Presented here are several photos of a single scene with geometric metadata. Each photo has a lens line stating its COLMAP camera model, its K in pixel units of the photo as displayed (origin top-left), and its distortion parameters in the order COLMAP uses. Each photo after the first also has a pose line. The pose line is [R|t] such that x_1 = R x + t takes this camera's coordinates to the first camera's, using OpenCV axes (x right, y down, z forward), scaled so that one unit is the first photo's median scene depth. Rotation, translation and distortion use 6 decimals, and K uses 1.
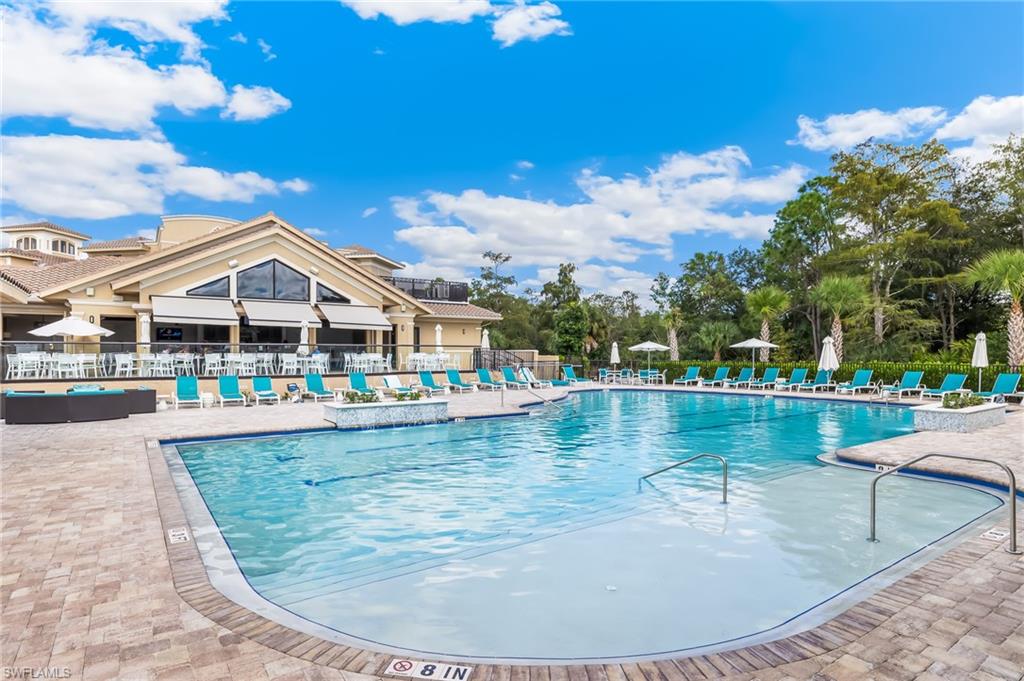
lens RADIAL K [[545.1, 0, 512.0], [0, 545.1, 340.5], [0, 0, 1]] dist [0.000277, 0.000181]
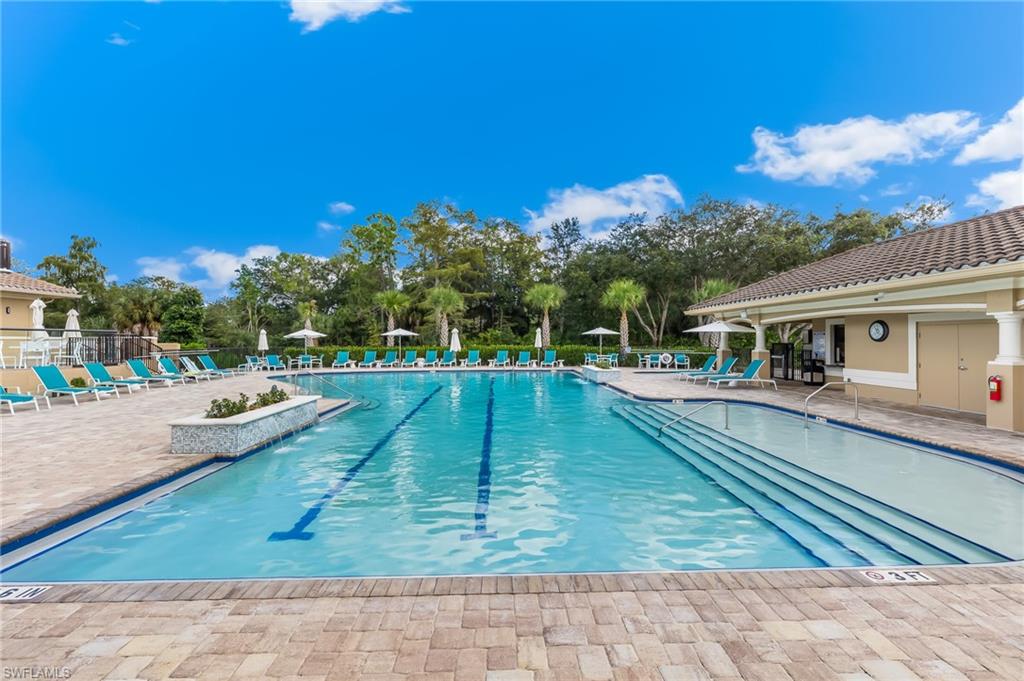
lens RADIAL K [[429.9, 0, 512.0], [0, 429.9, 340.5], [0, 0, 1]] dist [-0.001976, -0.000371]
pose [[0.550455, -0.001594, 0.834864, -0.244300], [-0.014946, 0.999819, 0.011763, 0.008417], [-0.834731, -0.018953, 0.550331, 0.200313]]
